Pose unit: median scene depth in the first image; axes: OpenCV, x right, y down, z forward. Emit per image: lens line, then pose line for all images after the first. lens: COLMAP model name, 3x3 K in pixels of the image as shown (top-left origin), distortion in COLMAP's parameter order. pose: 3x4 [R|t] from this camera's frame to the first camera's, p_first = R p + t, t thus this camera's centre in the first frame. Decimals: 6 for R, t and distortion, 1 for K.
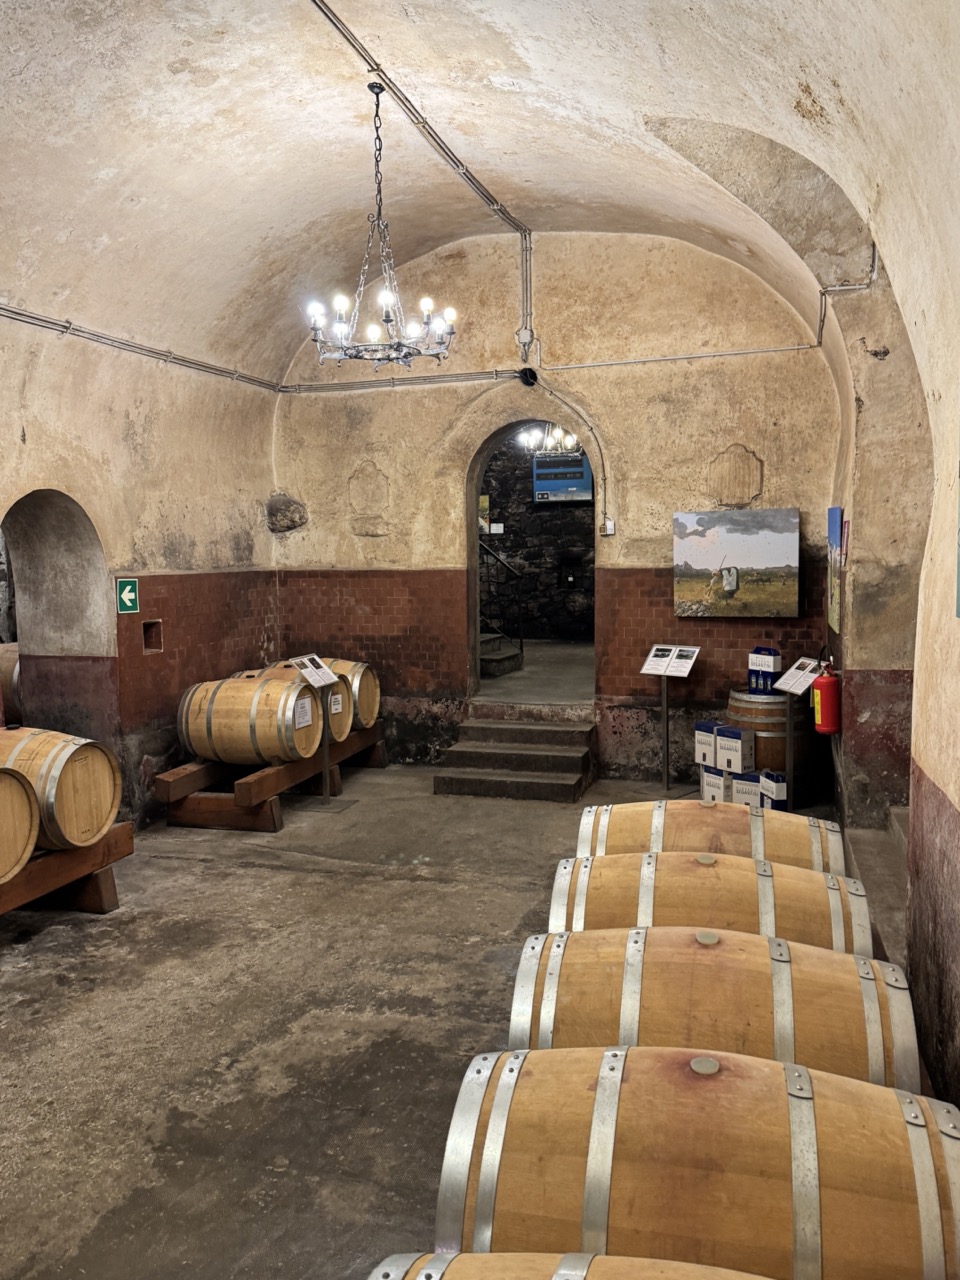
lens RADIAL K [[1044.0, 0, 480.0], [0, 1044.0, 640.6], [0, 0, 1]] dist [0.001716, 0.000114]
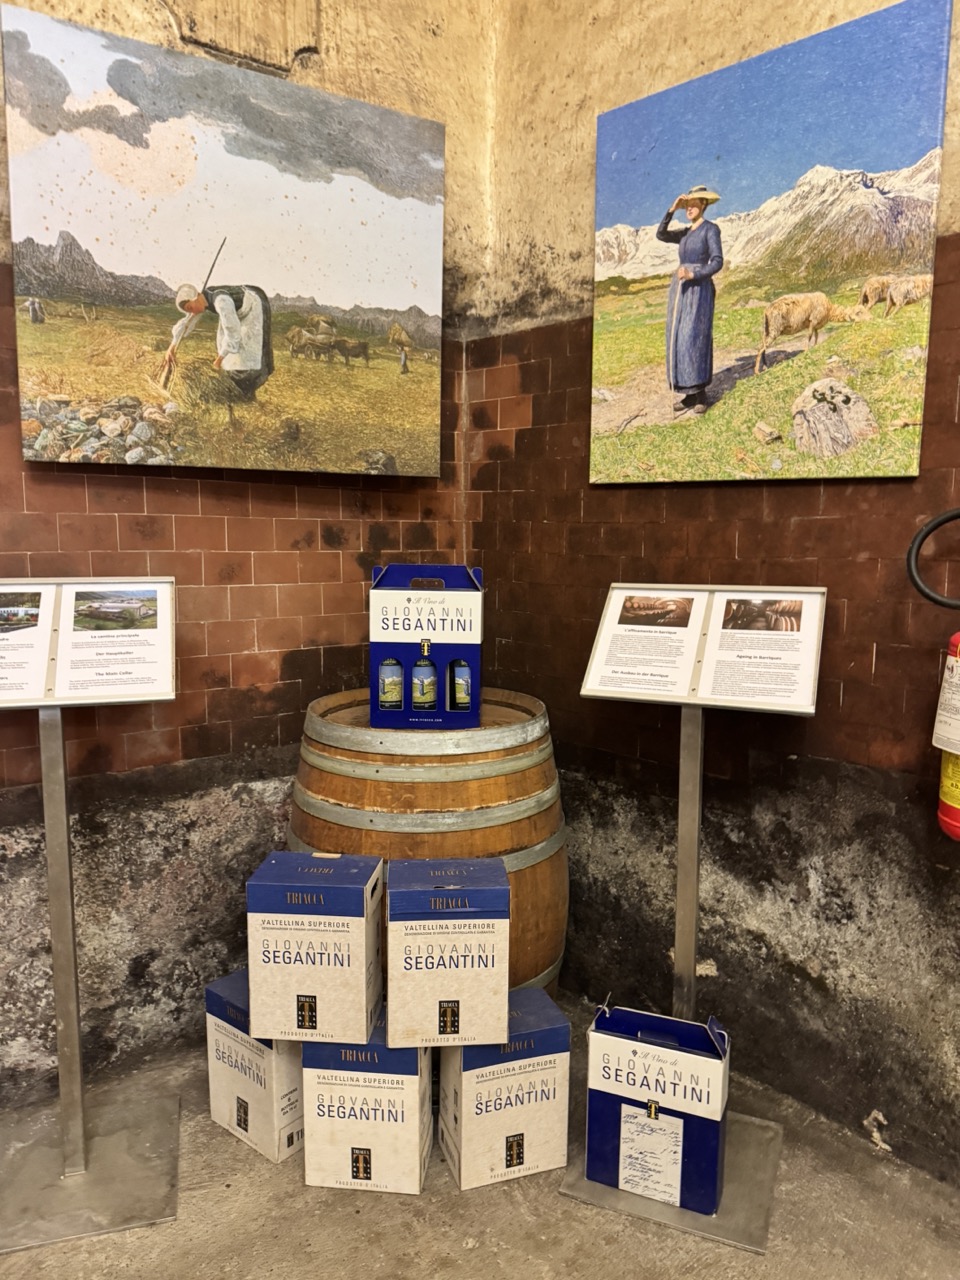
lens RADIAL K [[914.0, 0, 479.3], [0, 914.0, 649.1], [0, 0, 1]] dist [0.013648, -0.016512]
pose [[0.543434, -0.087293, 0.834901, 0.062069], [0.066809, 0.995921, 0.060643, 0.015521], [-0.836789, 0.022823, 0.547049, 0.819132]]
